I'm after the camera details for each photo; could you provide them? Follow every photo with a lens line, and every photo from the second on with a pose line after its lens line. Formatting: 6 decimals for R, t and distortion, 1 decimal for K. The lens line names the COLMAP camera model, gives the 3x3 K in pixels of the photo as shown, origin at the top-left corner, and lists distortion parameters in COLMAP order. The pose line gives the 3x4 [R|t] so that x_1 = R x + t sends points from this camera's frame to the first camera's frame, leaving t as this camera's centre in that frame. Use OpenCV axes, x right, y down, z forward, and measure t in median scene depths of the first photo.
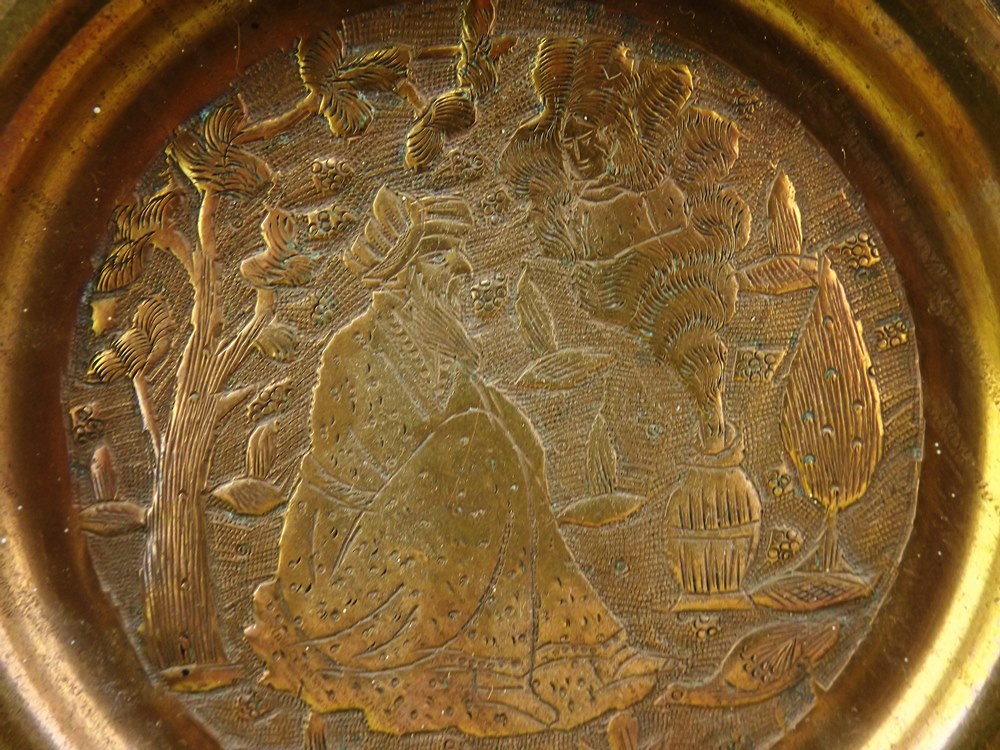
lens RADIAL K [[708.2, 0, 498.1], [0, 708.2, 376.5], [0, 0, 1]] dist [-0.031631, -0.000300]
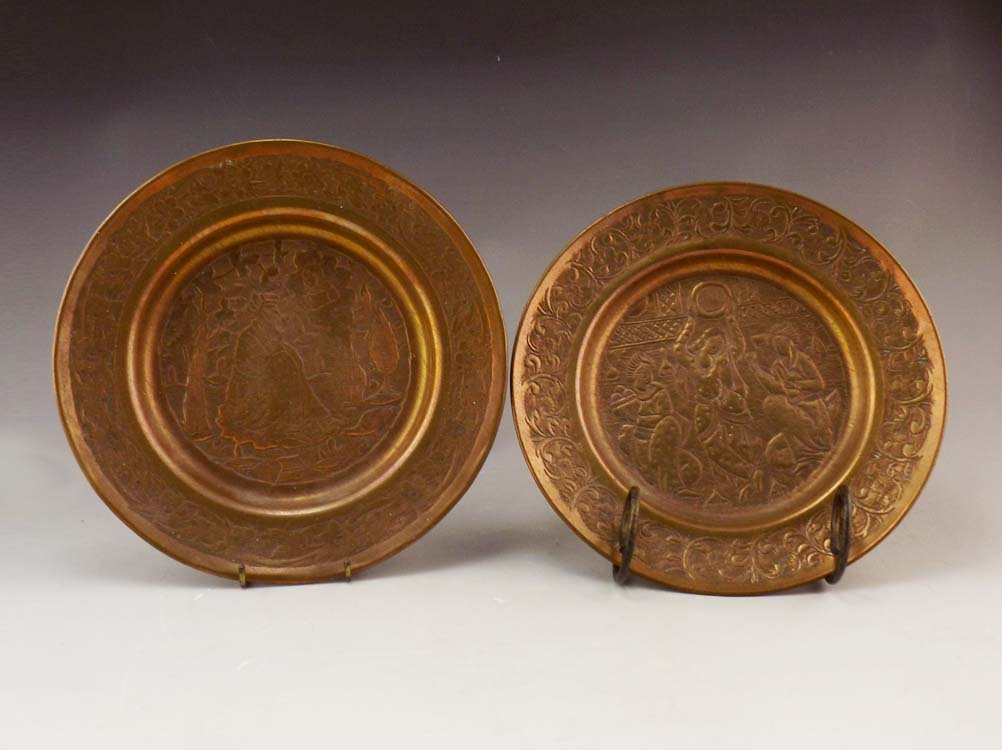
lens RADIAL K [[709.6, 0, 503.9], [0, 709.6, 377.3], [0, 0, 1]] dist [-0.031631, -0.000300]
pose [[0.926069, -0.065729, 0.371586, -0.338647], [0.051545, 0.997517, 0.047988, 0.066822], [-0.373818, -0.025287, 0.927157, -2.787759]]
